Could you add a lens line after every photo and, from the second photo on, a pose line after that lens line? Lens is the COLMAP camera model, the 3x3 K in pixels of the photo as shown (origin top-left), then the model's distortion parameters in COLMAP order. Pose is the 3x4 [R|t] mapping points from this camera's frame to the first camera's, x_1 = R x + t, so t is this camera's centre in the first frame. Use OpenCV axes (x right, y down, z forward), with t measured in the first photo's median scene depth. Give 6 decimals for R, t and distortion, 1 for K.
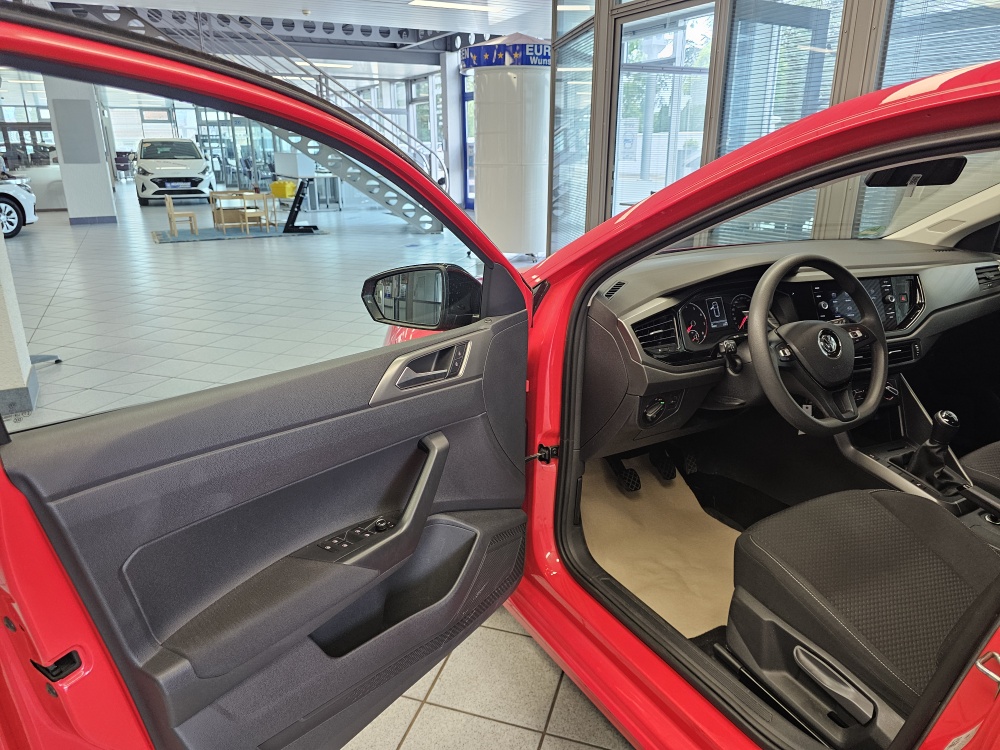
lens RADIAL K [[676.3, 0, 495.5], [0, 676.3, 393.1], [0, 0, 1]] dist [0.046975, -0.046766]
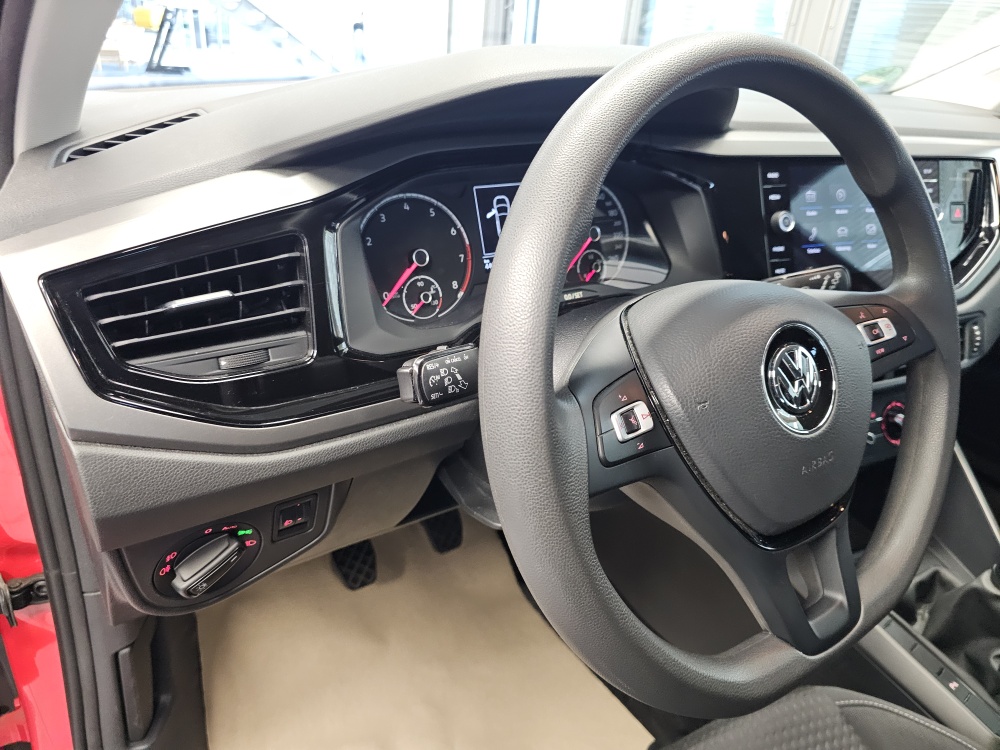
lens RADIAL K [[676.3, 0, 500.3], [0, 676.3, 395.3], [0, 0, 1]] dist [0.046975, -0.046766]
pose [[0.994769, 0.030361, 0.097530, 0.043648], [-0.046414, 0.984896, 0.166807, -0.013558], [-0.090993, -0.170462, 0.981154, 0.094137]]
